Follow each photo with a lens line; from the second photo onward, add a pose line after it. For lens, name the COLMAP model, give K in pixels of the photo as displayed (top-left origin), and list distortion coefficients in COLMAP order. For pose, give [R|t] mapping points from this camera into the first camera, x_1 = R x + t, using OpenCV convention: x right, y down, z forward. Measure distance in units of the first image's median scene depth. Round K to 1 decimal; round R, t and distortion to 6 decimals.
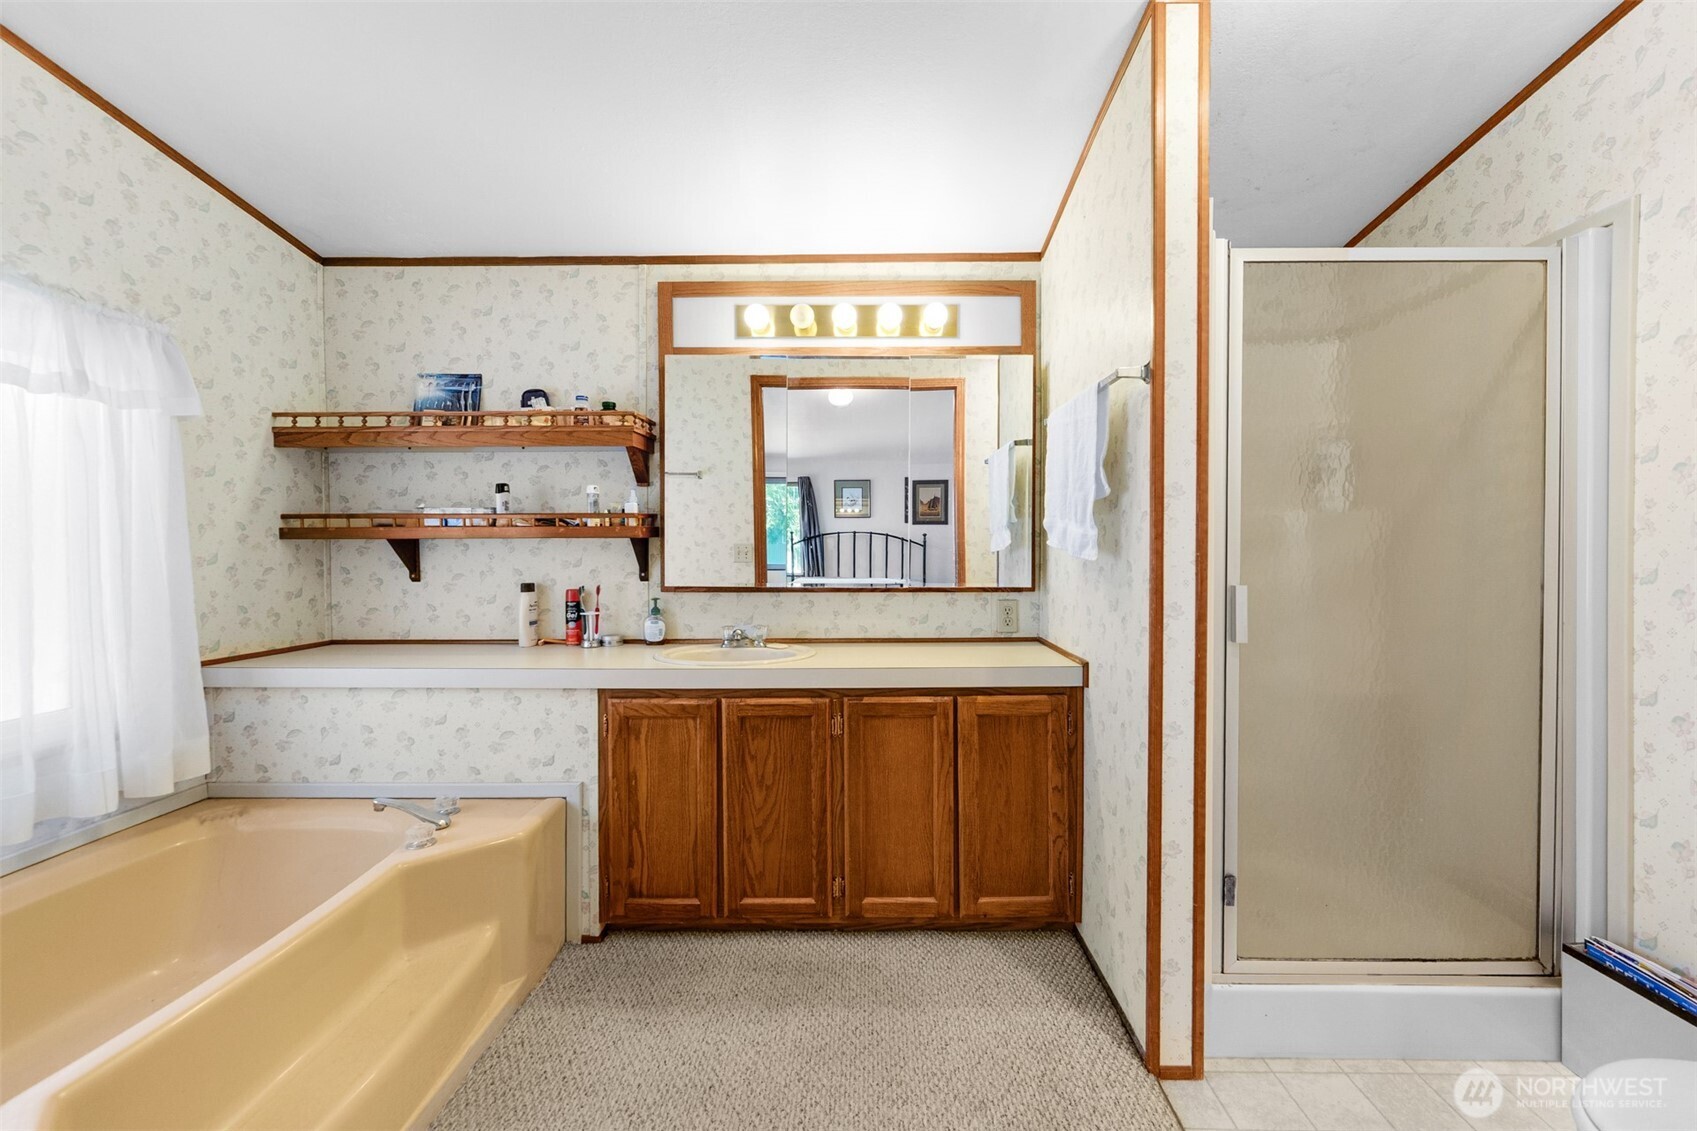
lens RADIAL K [[720.1, 0, 845.6], [0, 720.1, 556.1], [0, 0, 1]] dist [0.003404, 0.001190]
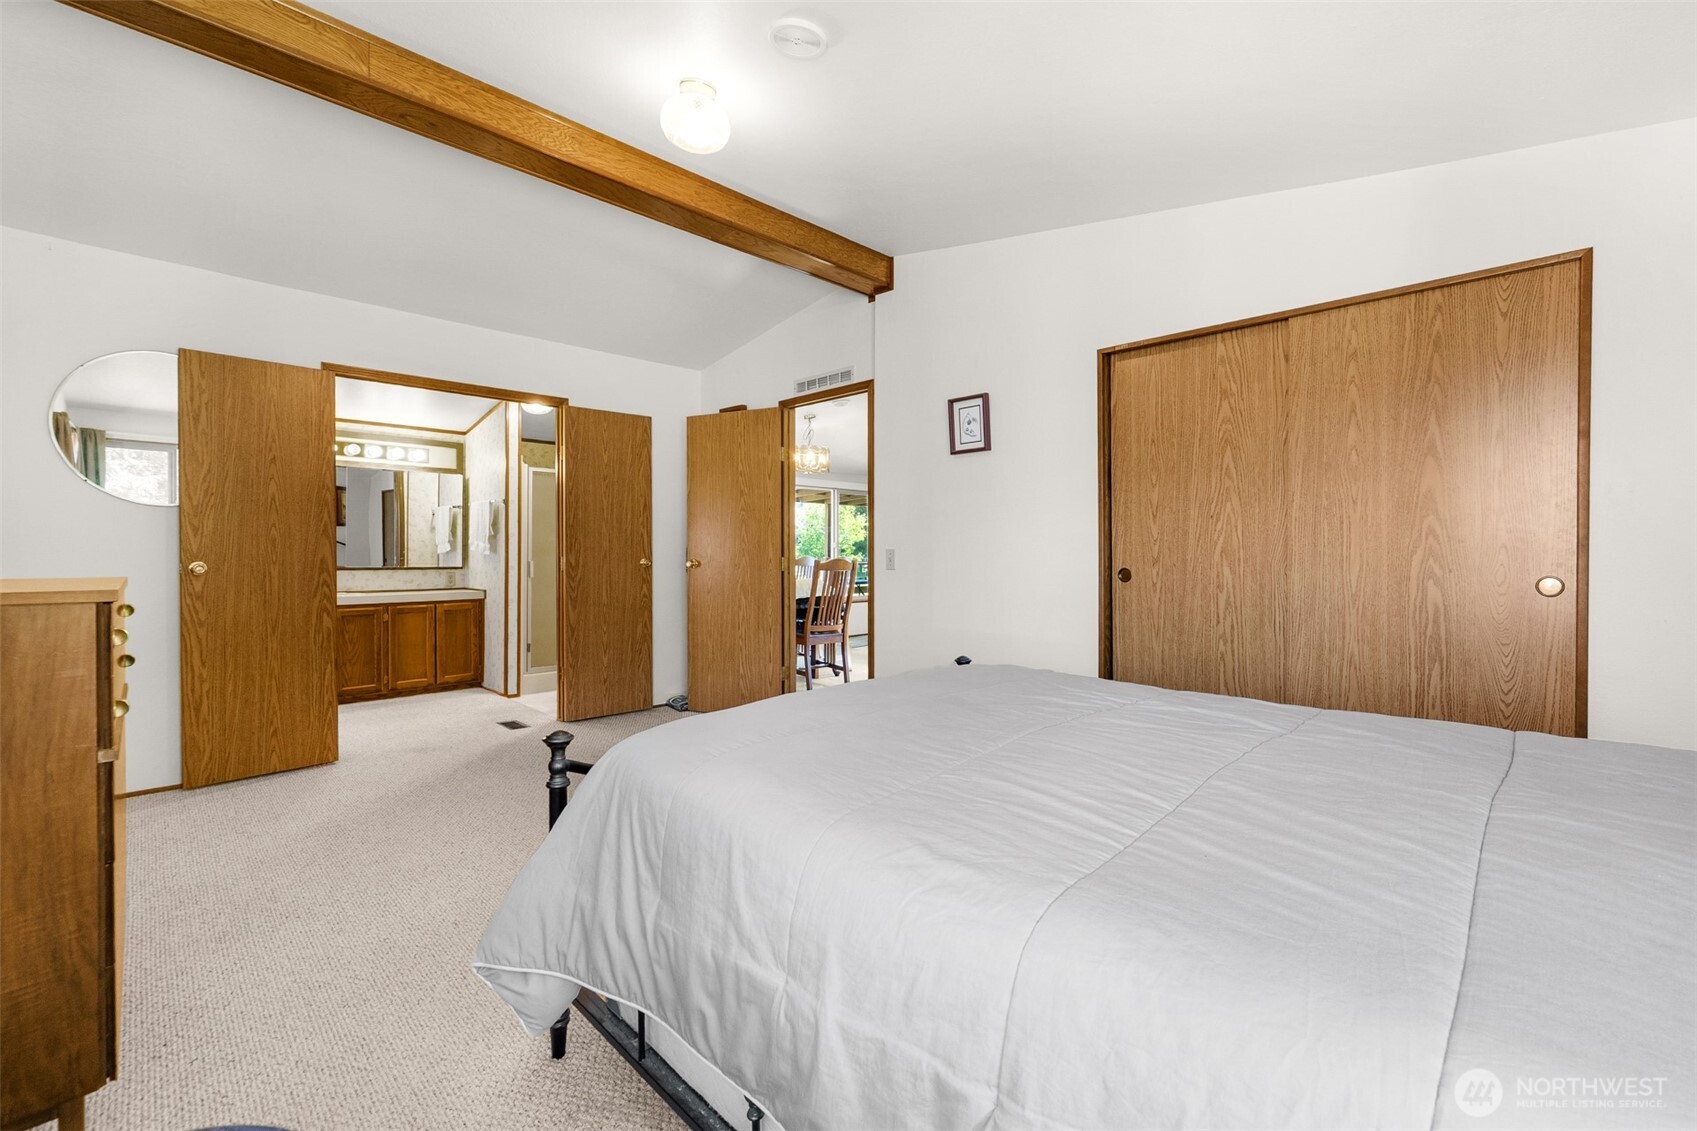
lens RADIAL K [[720.1, 0, 845.5], [0, 720.1, 558.0], [0, 0, 1]] dist [0.003404, 0.001190]
pose [[0.704173, -0.000130, 0.710028, -0.704212], [0.003868, 0.999986, -0.003653, 0.033373], [-0.710018, 0.005318, 0.704164, -2.067669]]
